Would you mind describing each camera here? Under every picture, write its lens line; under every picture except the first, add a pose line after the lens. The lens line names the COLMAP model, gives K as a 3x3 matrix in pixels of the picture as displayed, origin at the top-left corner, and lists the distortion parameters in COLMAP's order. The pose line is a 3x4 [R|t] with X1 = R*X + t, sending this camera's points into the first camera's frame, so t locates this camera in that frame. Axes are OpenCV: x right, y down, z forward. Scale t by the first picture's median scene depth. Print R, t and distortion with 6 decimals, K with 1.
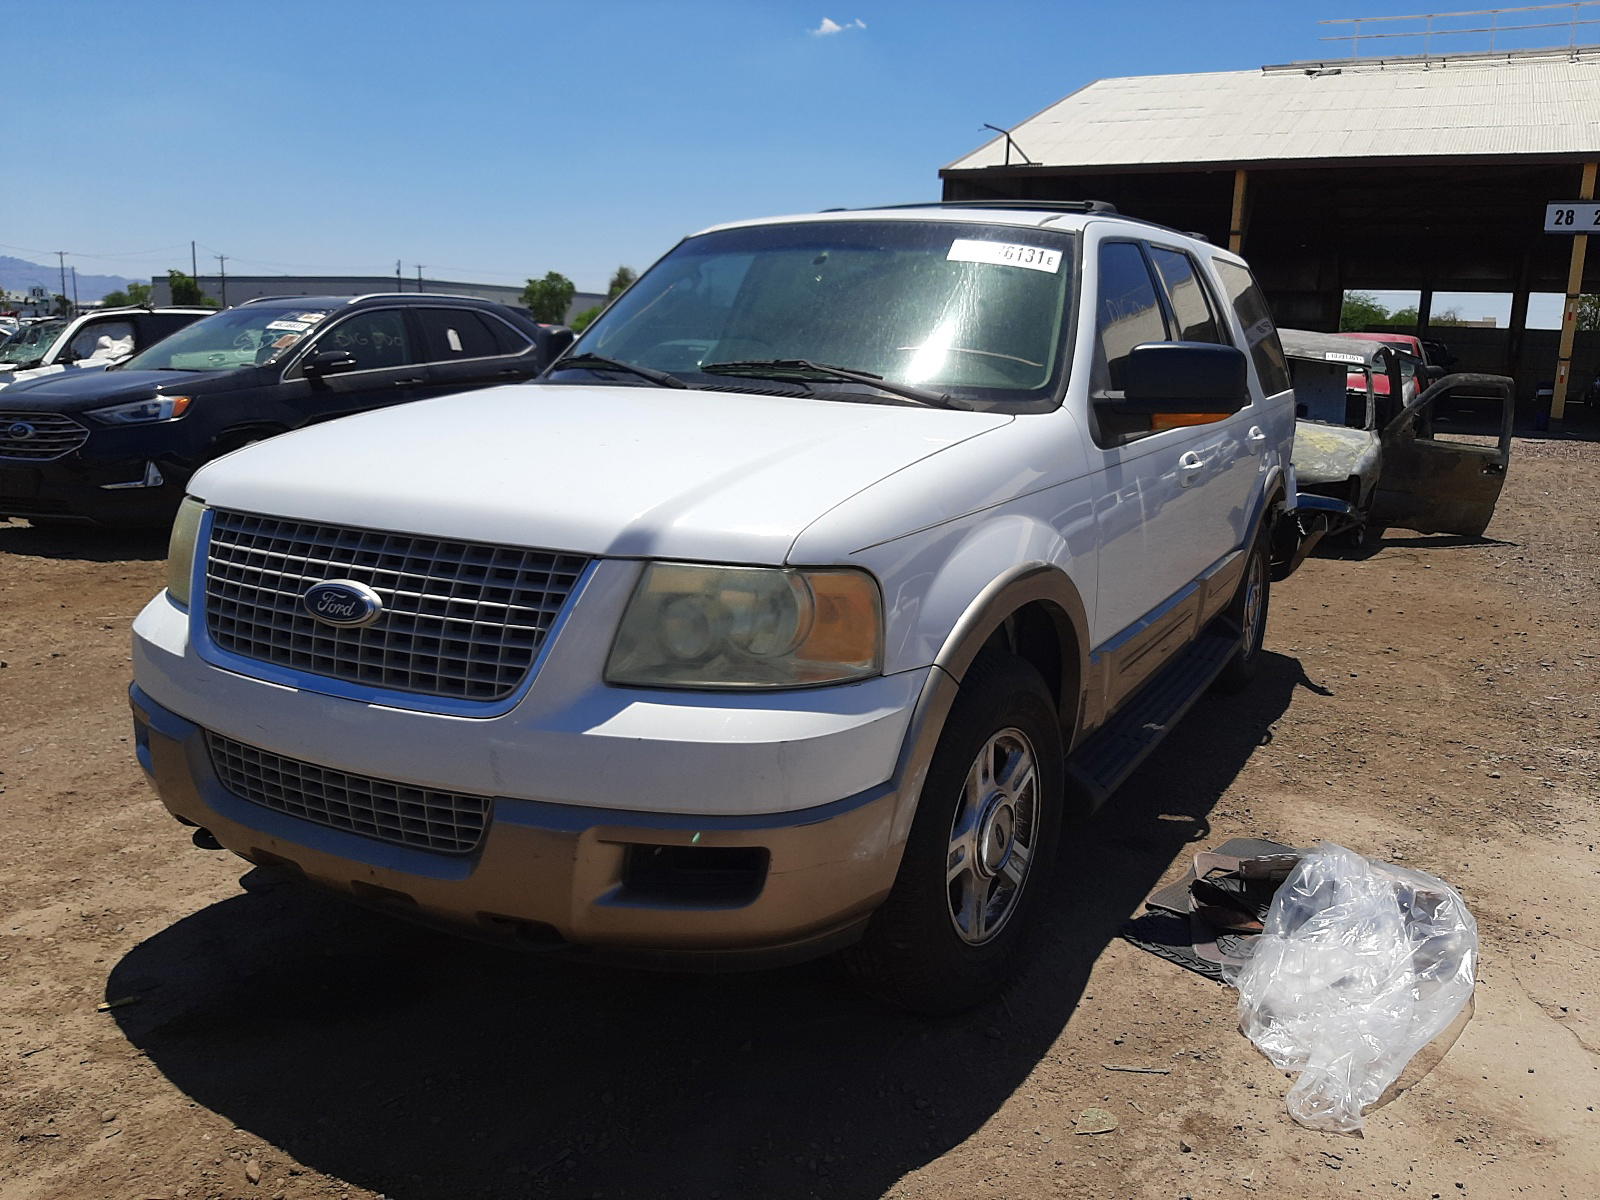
lens RADIAL K [[1220.7, 0, 798.4], [0, 1220.7, 606.8], [0, 0, 1]] dist [-0.009960, -0.011054]
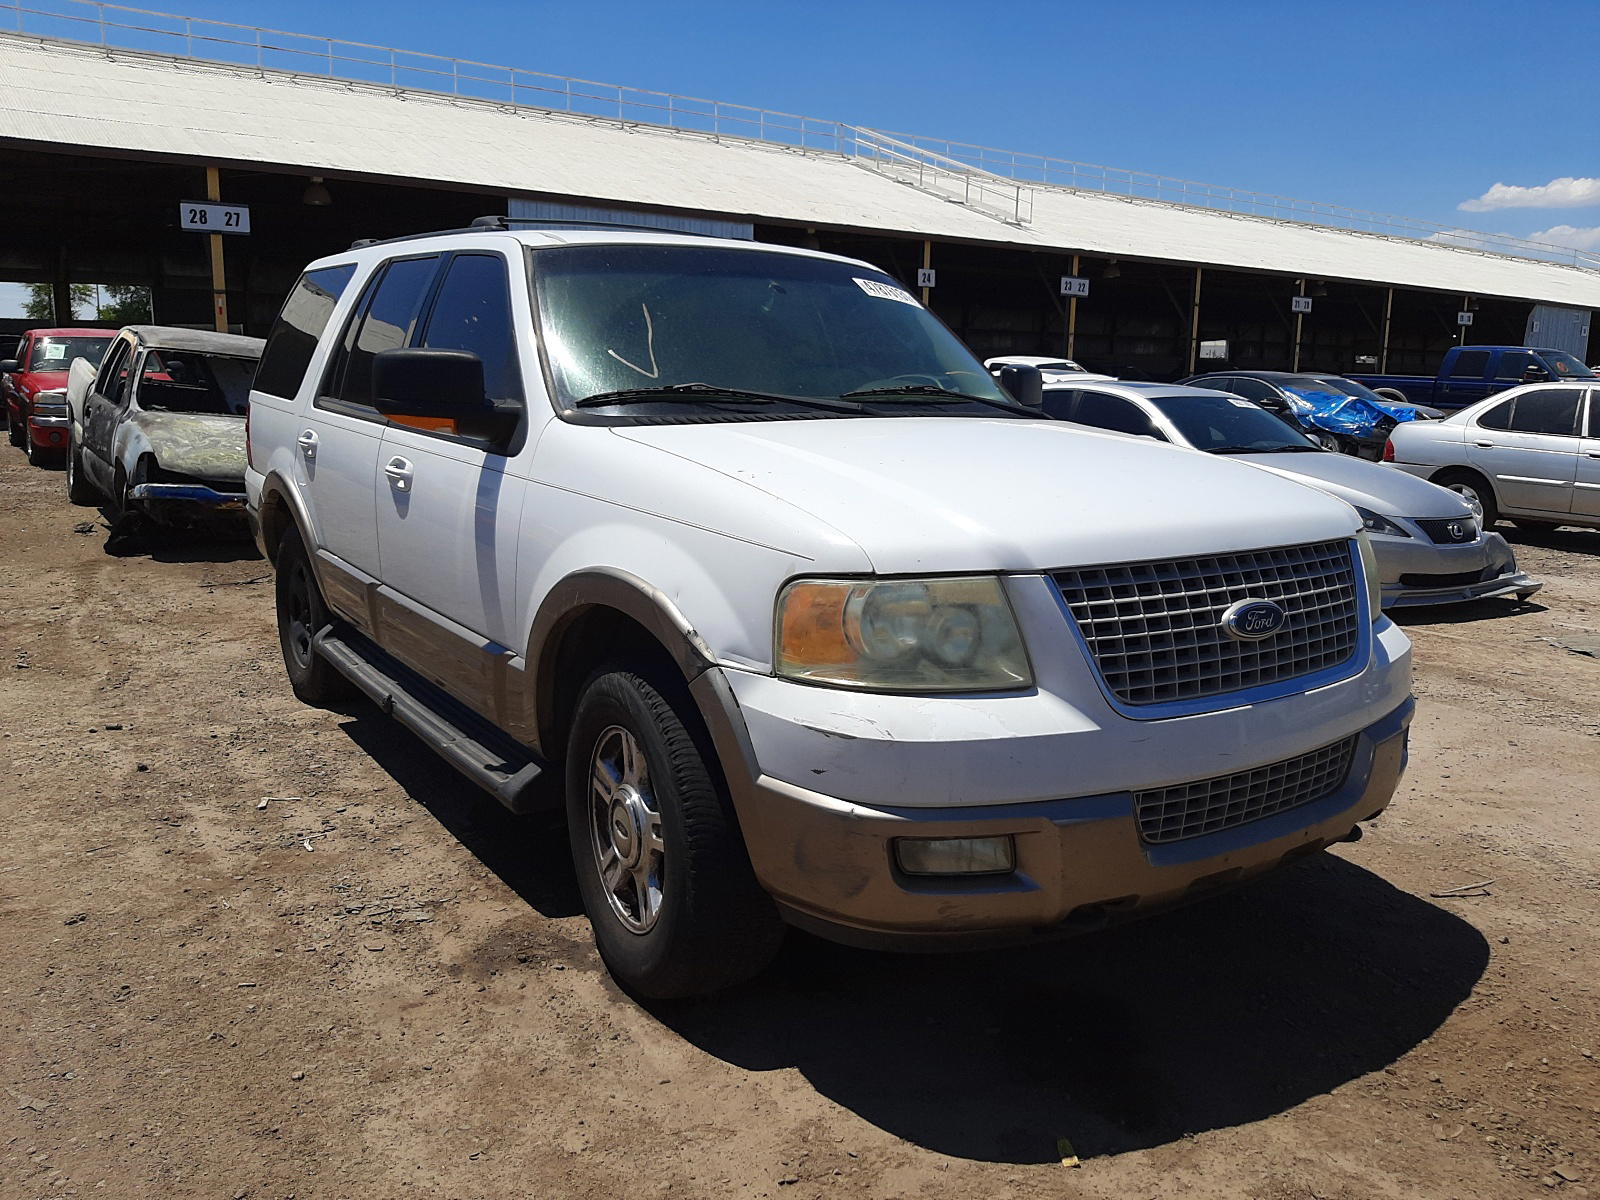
lens RADIAL K [[1220.7, 0, 797.9], [0, 1220.7, 592.6], [0, 0, 1]] dist [-0.009960, -0.011054]
pose [[0.467400, -0.174169, 0.866720, -1.056372], [0.174882, 0.979243, 0.102471, -0.147959], [-0.866576, 0.103679, 0.488157, 0.556236]]
